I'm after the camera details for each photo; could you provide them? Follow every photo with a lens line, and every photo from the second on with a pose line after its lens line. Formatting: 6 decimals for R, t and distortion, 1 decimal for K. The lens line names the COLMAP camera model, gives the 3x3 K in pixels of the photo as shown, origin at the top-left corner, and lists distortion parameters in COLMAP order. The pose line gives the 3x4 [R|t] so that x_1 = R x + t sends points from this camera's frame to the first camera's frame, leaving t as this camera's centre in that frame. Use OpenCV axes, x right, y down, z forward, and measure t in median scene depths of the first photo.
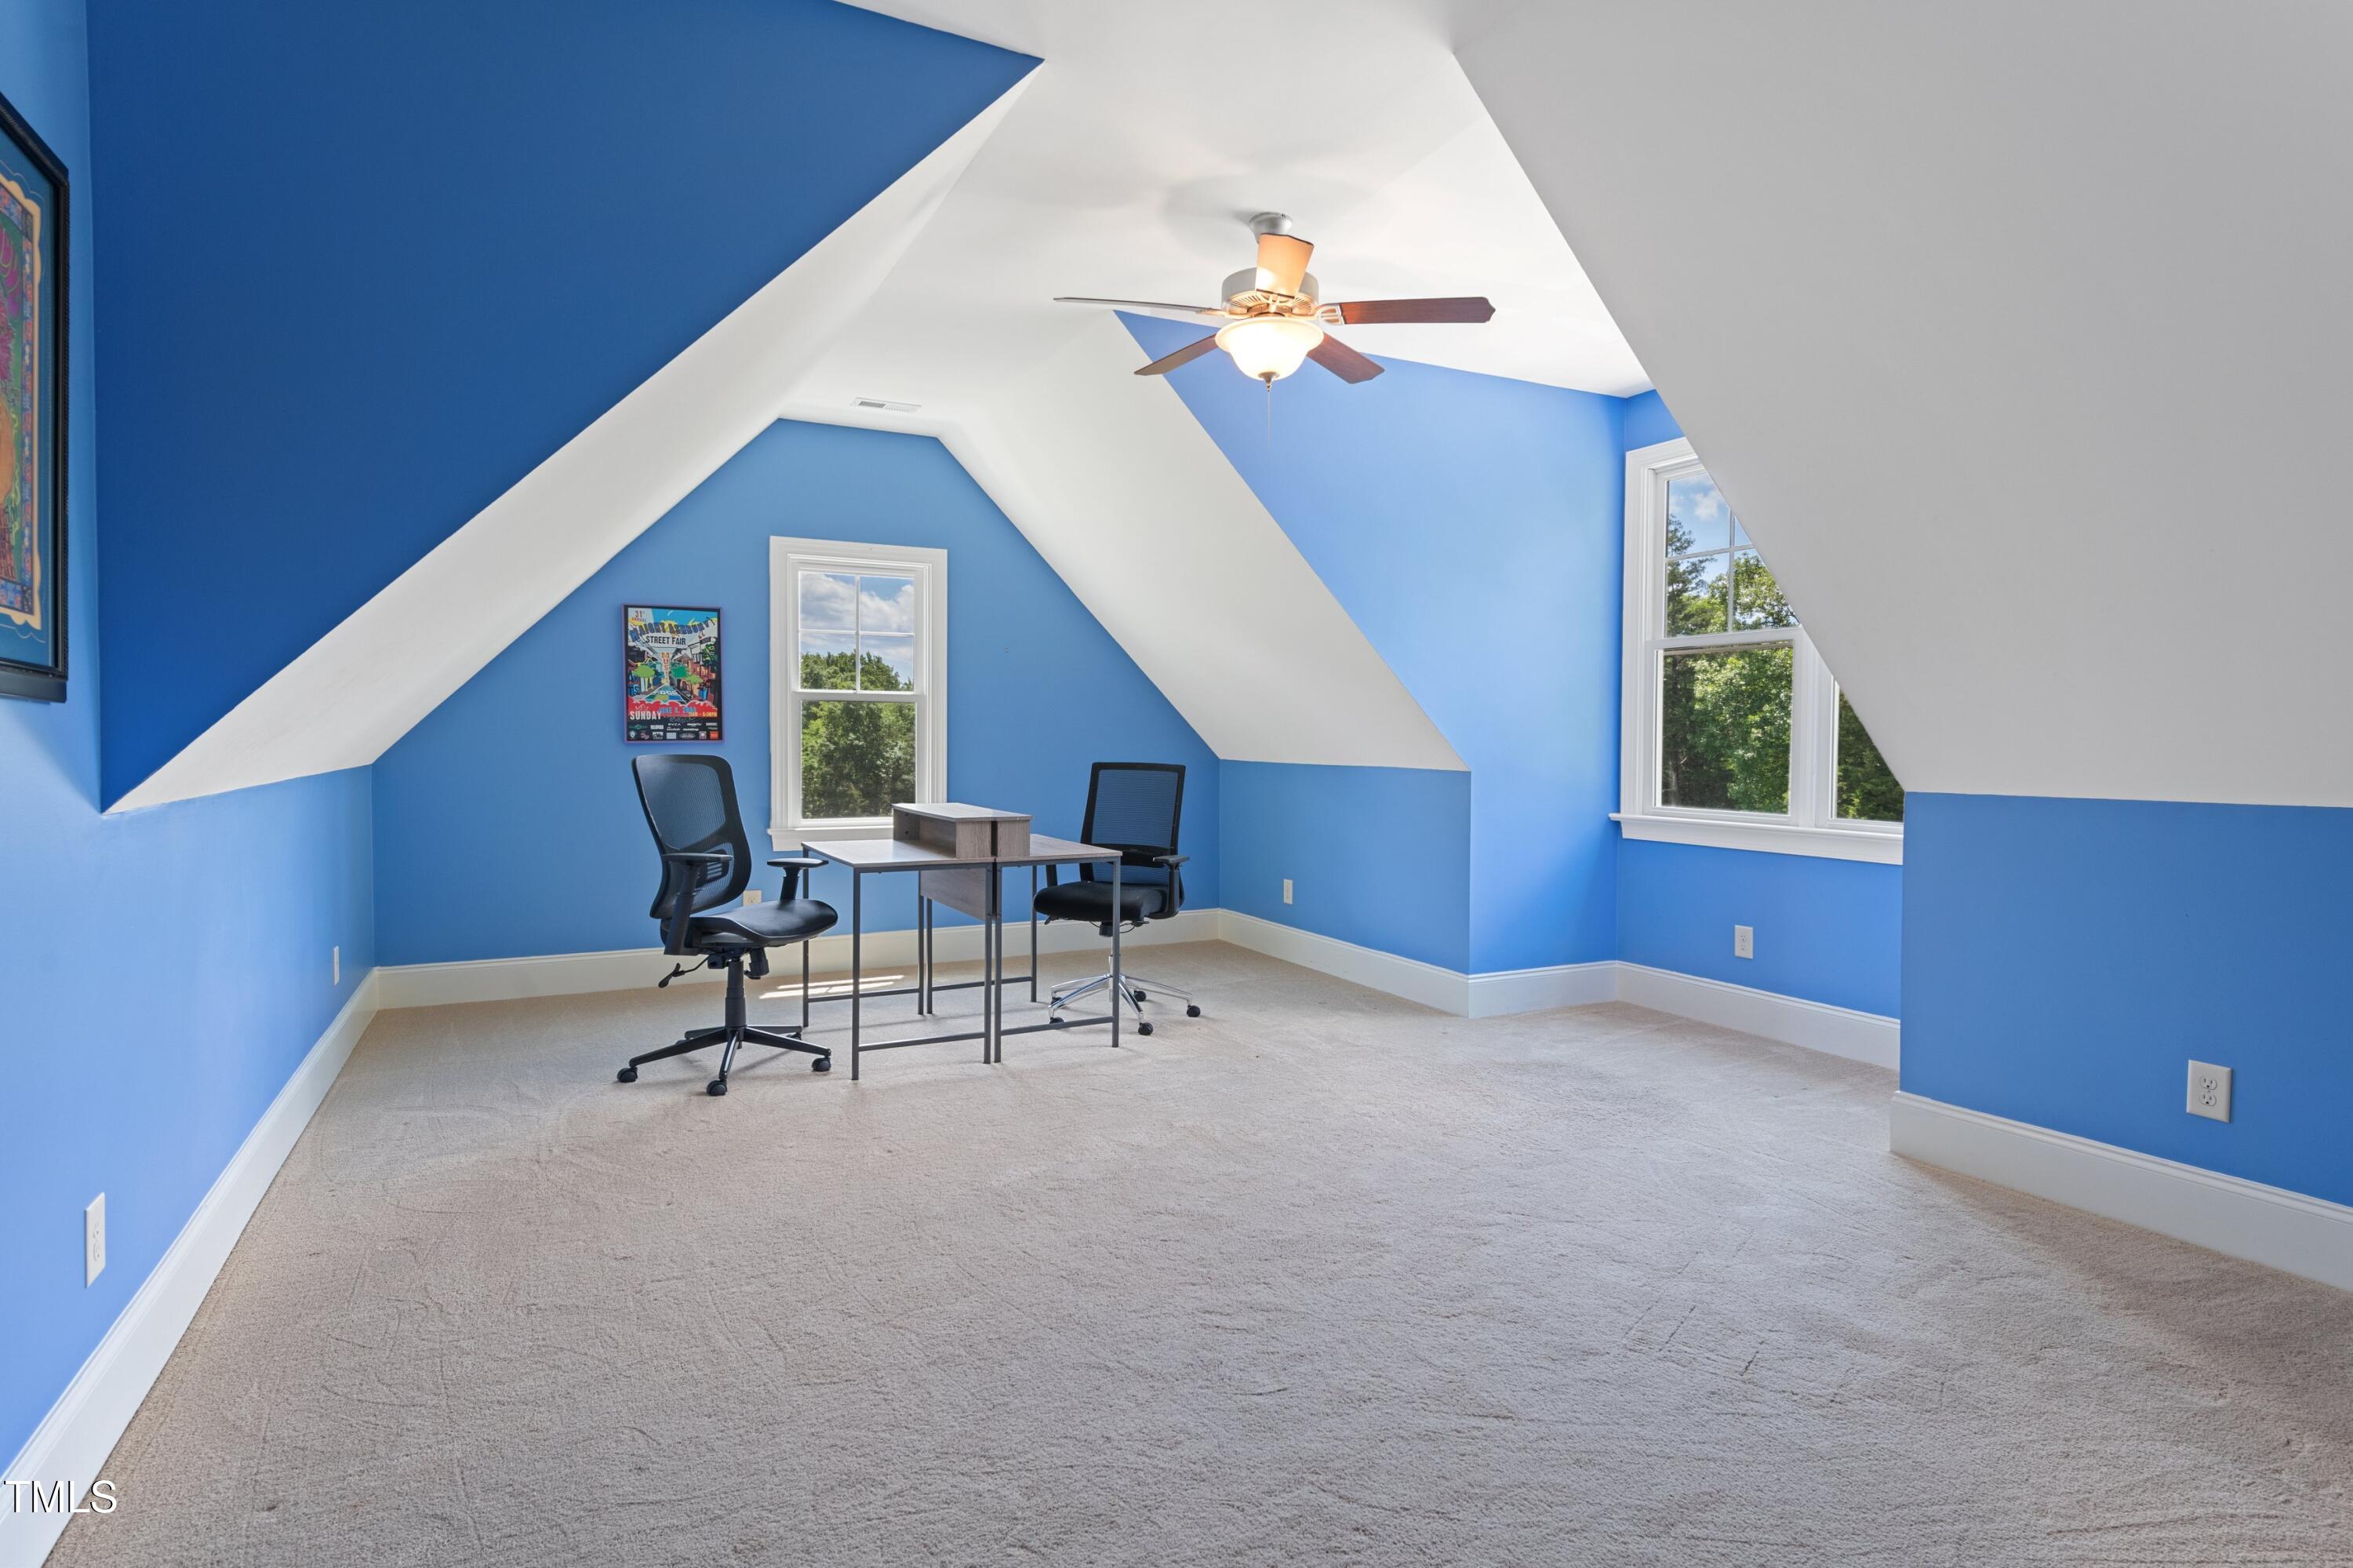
lens RADIAL K [[1249.5, 0, 1197.3], [0, 1249.5, 771.9], [0, 0, 1]] dist [0.002948, 0.003372]
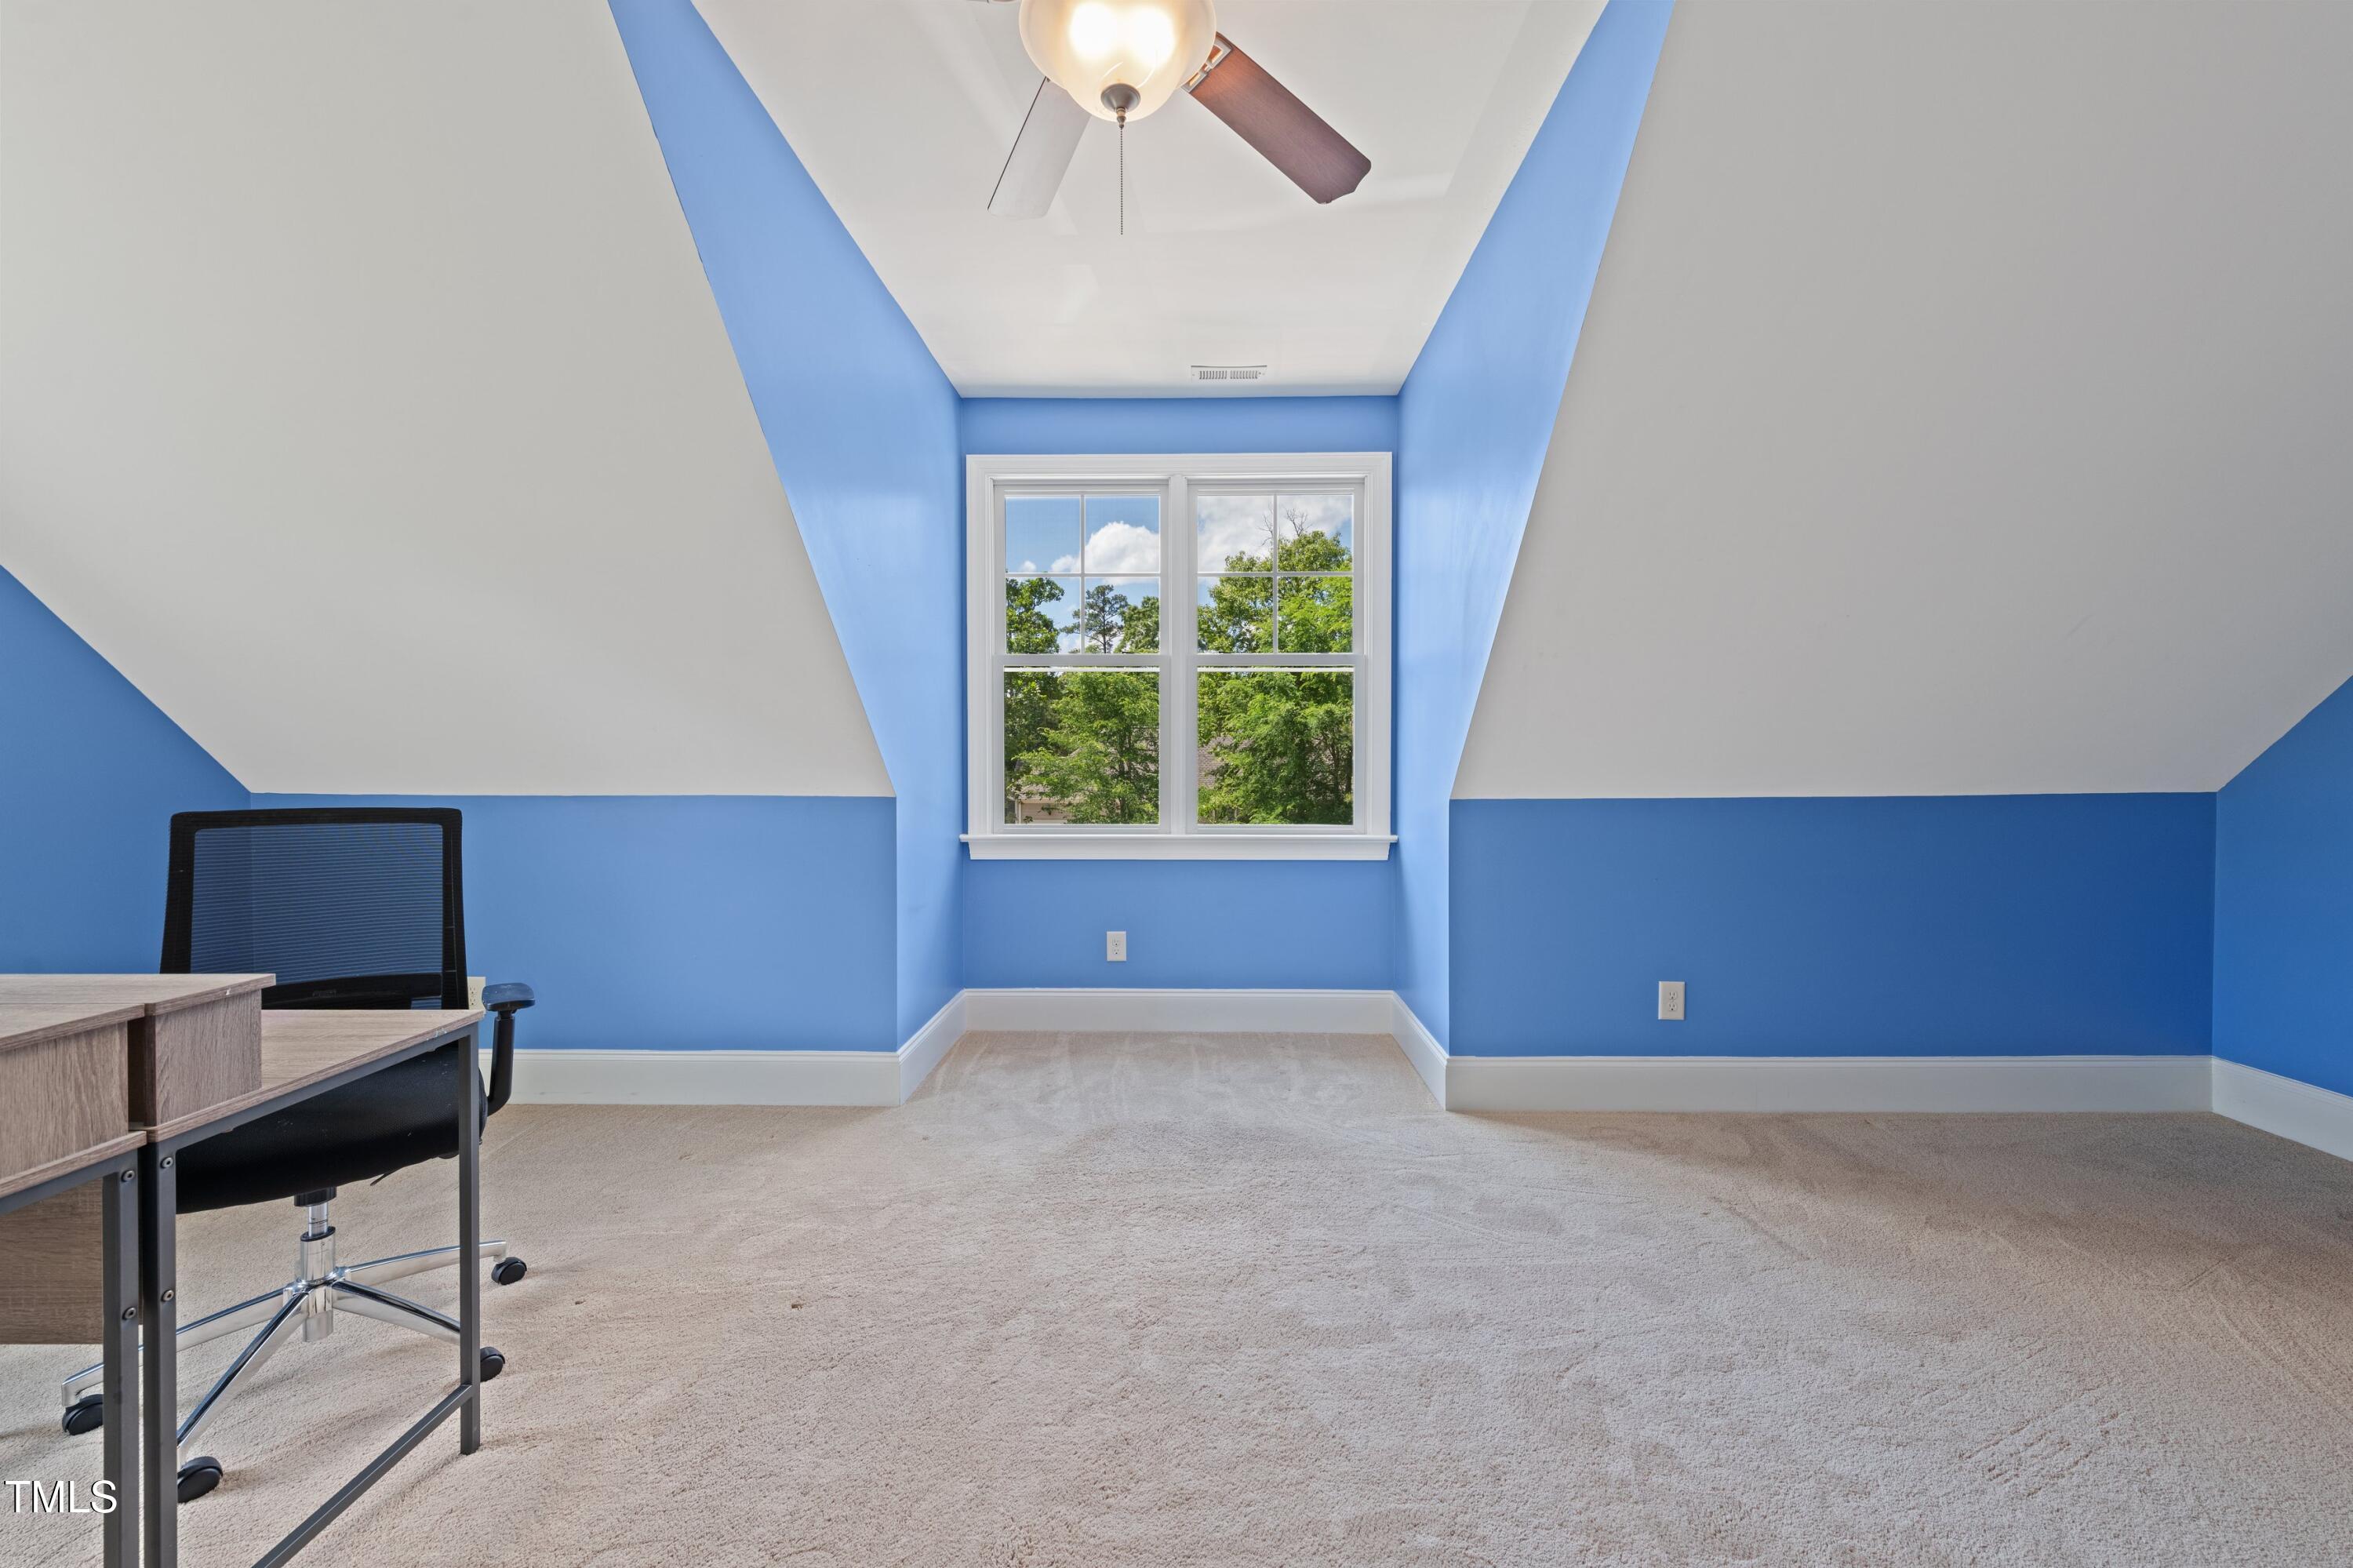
lens RADIAL K [[906.2, 0, 1167.6], [0, 906.2, 782.0], [0, 0, 1]] dist [0.006947, -0.001561]
pose [[0.479119, -0.027635, 0.877315, -0.238787], [0.026412, 0.999506, 0.017060, -0.017772], [-0.877352, 0.014998, 0.479612, 0.655127]]
